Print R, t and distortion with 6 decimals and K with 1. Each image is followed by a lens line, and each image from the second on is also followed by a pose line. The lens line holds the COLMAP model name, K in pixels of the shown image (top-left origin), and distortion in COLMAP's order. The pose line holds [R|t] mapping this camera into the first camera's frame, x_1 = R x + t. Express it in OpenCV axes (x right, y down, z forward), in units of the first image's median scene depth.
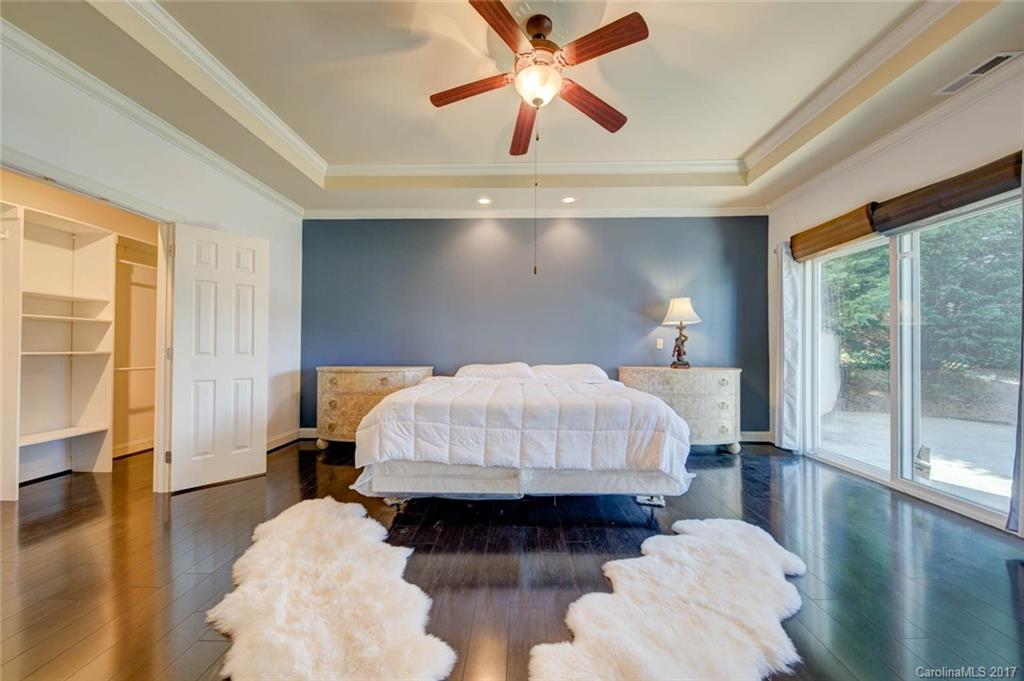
lens RADIAL K [[355.8, 0, 513.2], [0, 355.8, 344.7], [0, 0, 1]] dist [-0.002025, -0.000113]
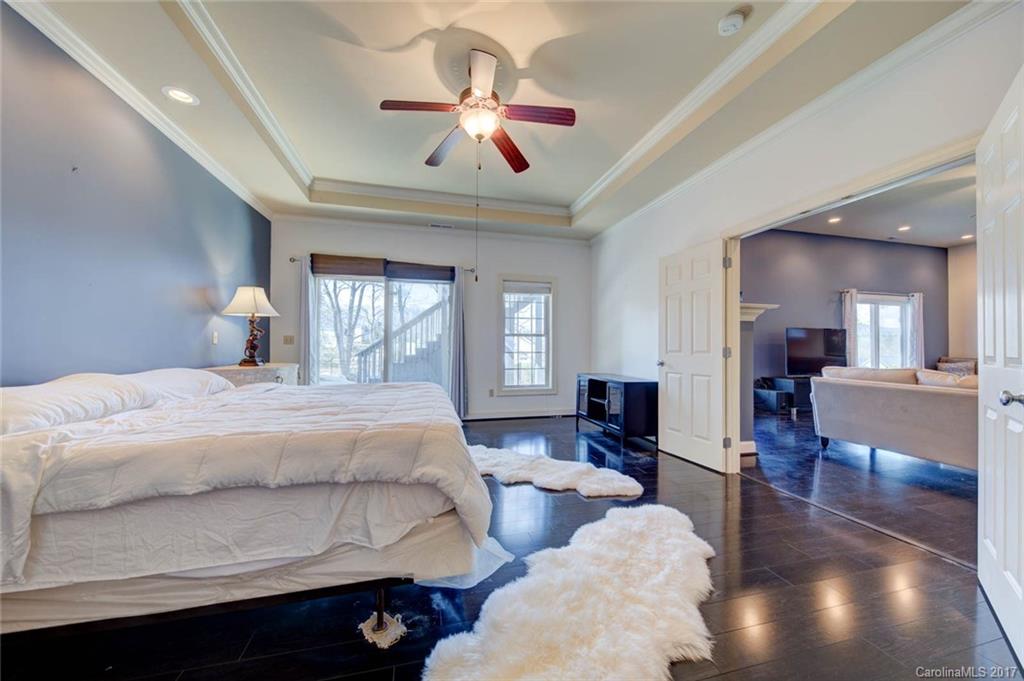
lens RADIAL K [[355.8, 0, 509.6], [0, 355.8, 342.6], [0, 0, 1]] dist [-0.002025, -0.000113]
pose [[-0.271895, 0.003643, 0.962320, -0.609956], [-0.018644, 0.999785, -0.009052, 0.004746], [-0.962146, -0.020403, -0.271768, 0.670614]]
